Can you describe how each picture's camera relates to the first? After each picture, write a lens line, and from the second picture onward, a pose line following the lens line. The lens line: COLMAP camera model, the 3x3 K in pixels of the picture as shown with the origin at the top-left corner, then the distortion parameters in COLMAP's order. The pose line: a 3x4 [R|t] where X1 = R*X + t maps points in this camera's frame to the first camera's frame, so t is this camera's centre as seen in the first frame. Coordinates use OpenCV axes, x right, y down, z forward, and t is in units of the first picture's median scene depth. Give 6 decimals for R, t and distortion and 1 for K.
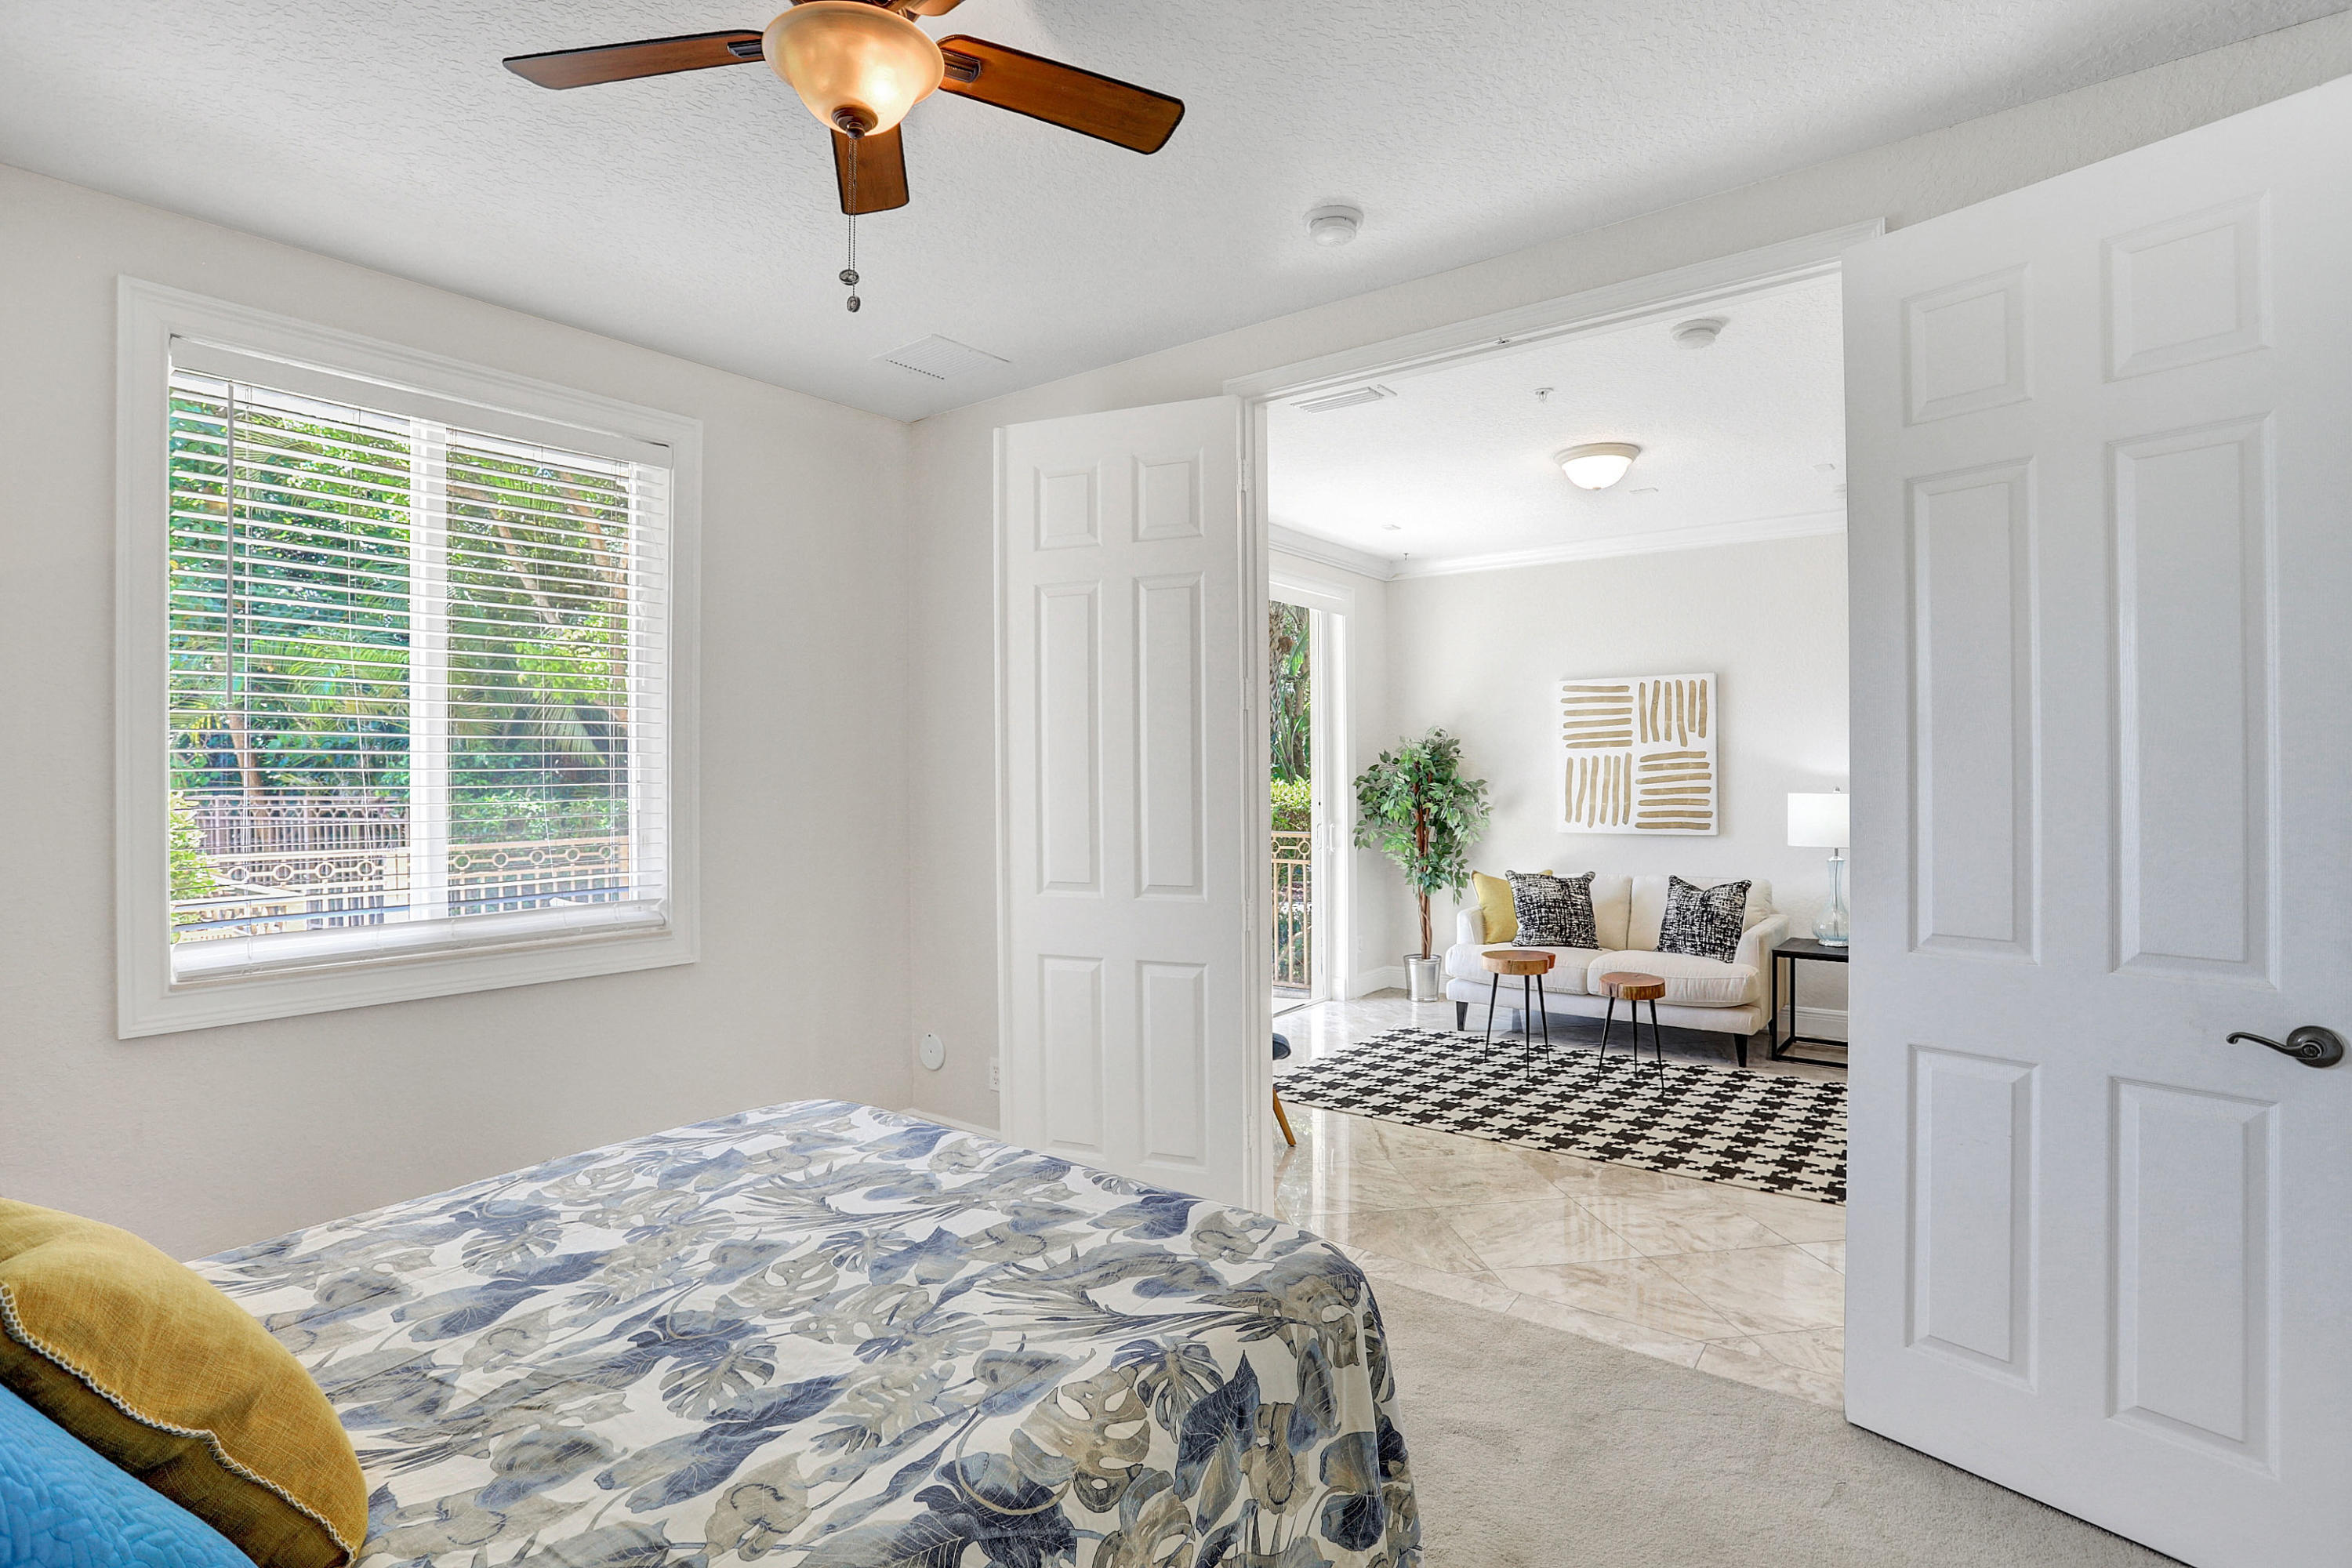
lens RADIAL K [[1149.1, 0, 1181.1], [0, 1149.1, 775.0], [0, 0, 1]] dist [-0.062747, 0.024912]
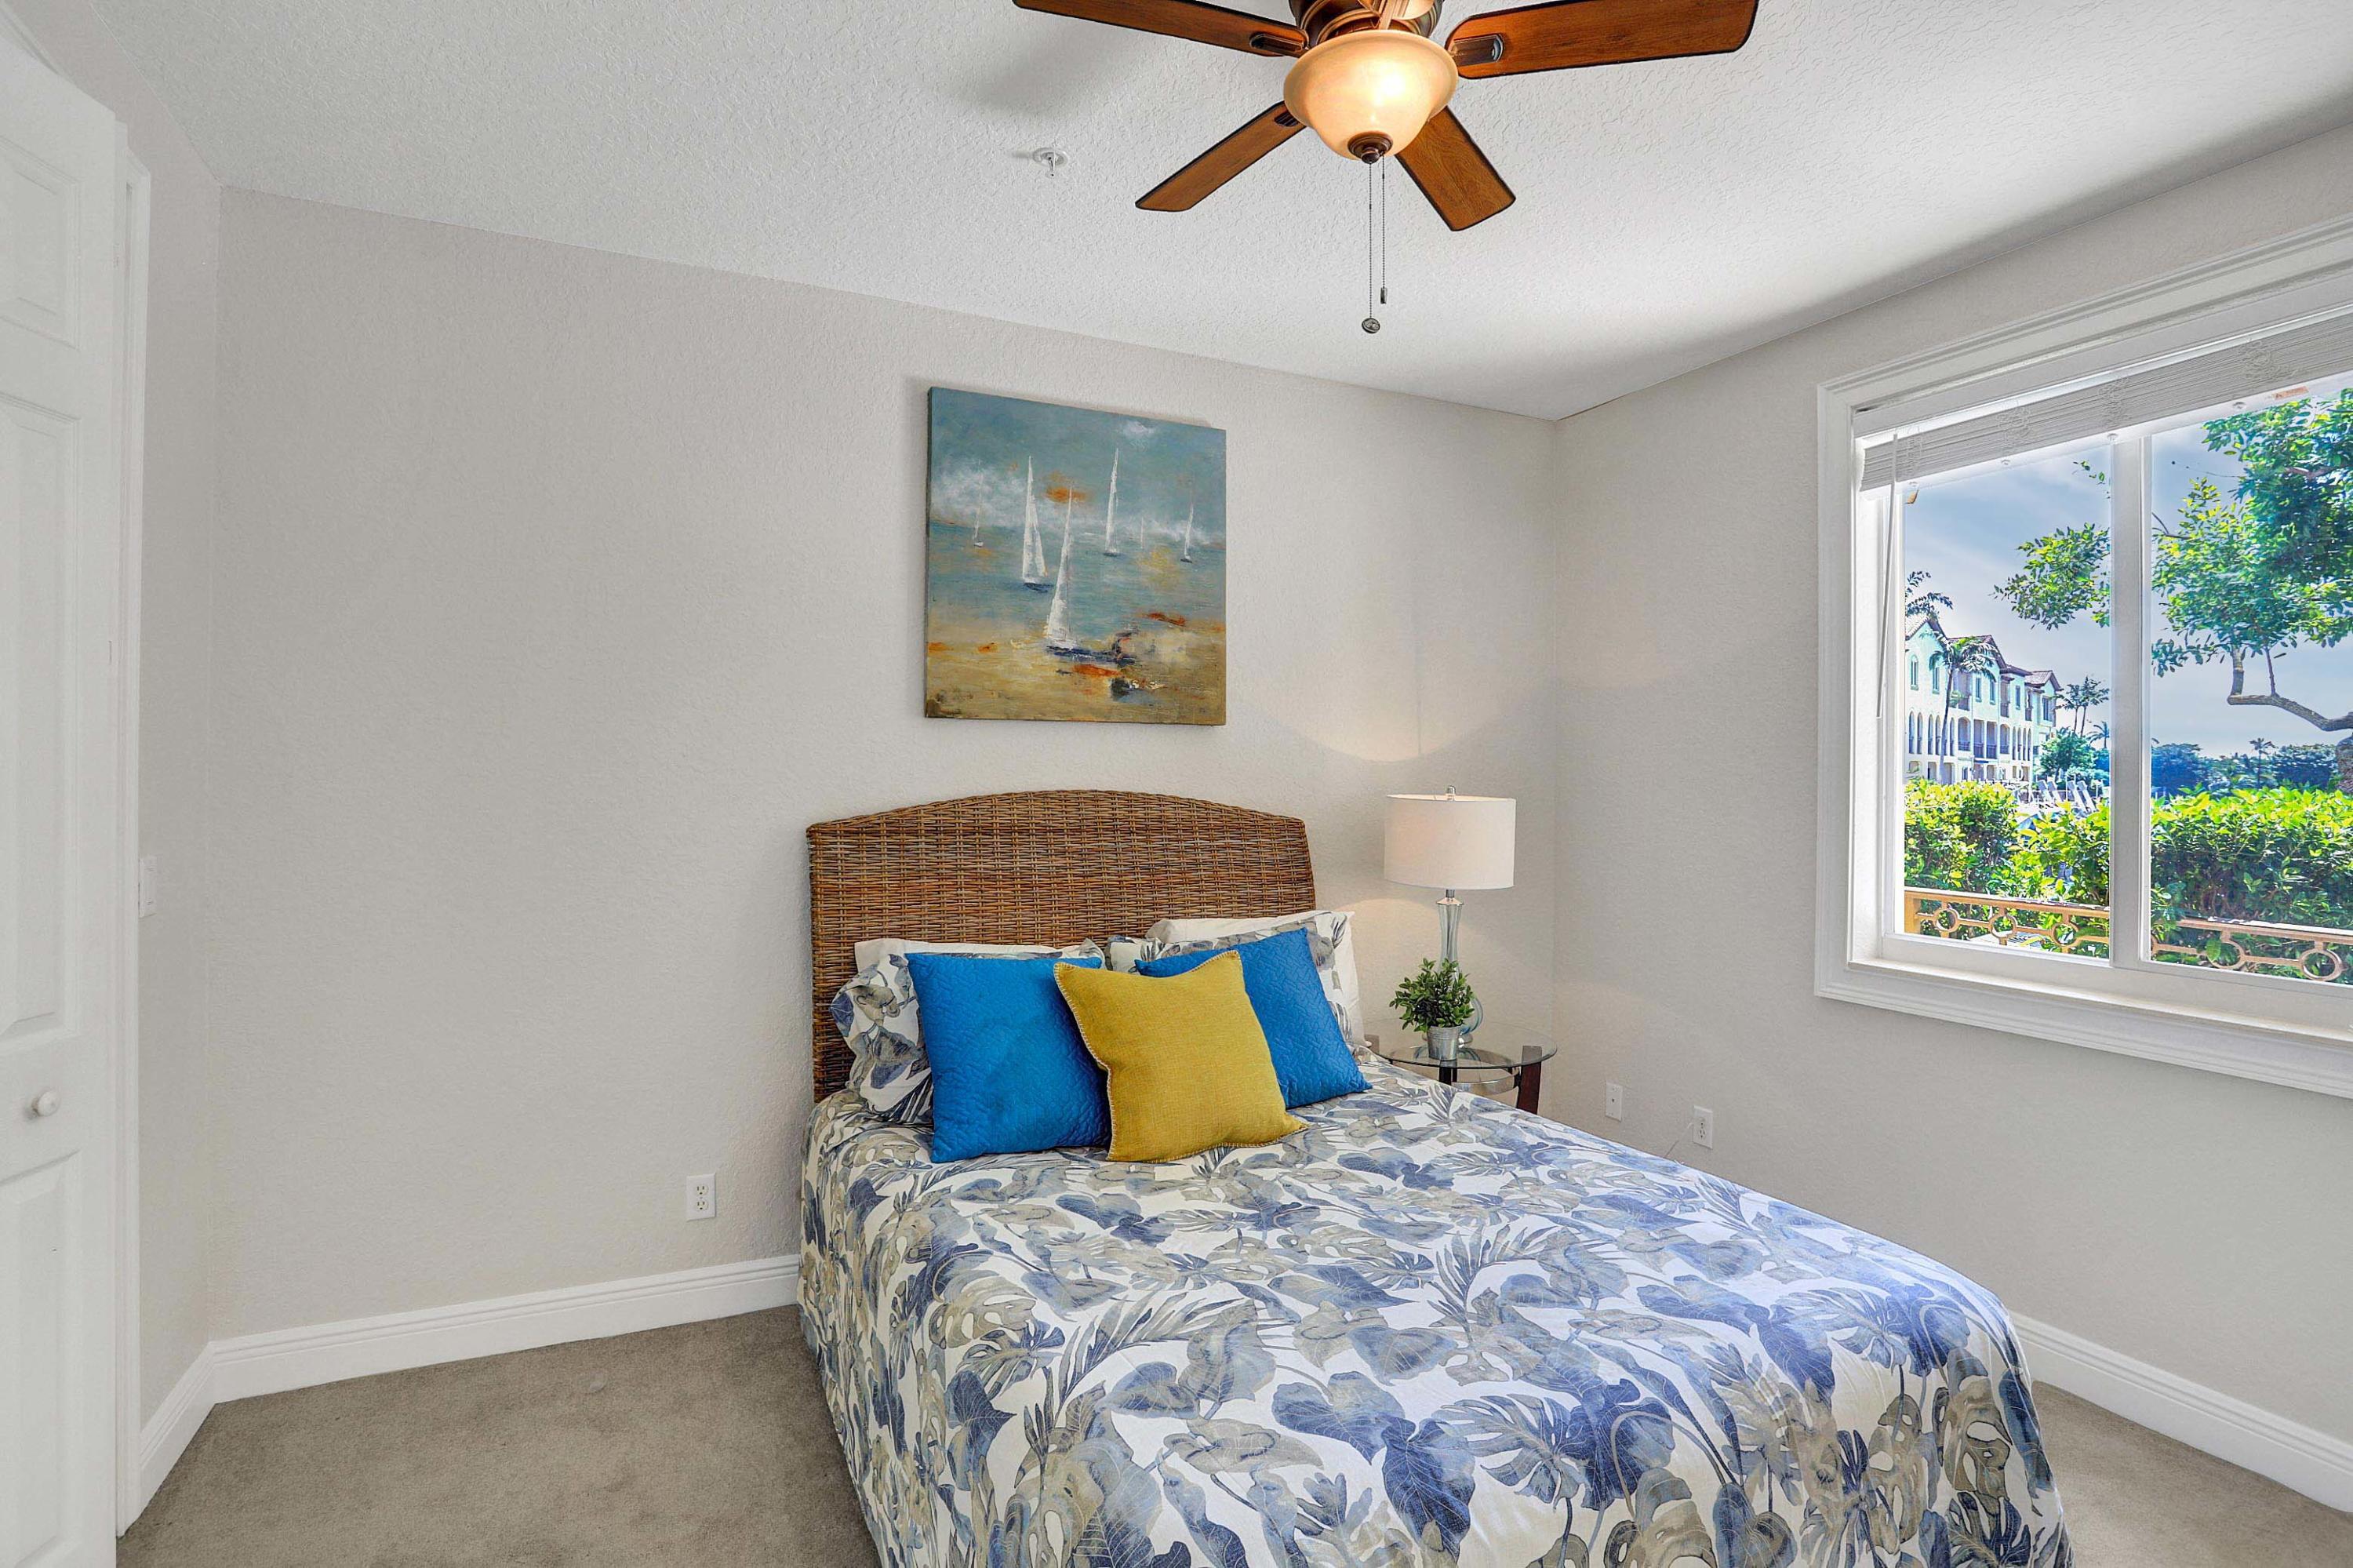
lens RADIAL K [[1149.7, 0, 1178.4], [0, 1149.7, 785.0], [0, 0, 1]] dist [-0.062747, 0.024912]
pose [[-0.461100, 0.010450, -0.887287, 0.749209], [-0.004361, 0.999892, 0.014043, -0.019890], [0.887338, 0.010345, -0.461004, 1.422401]]
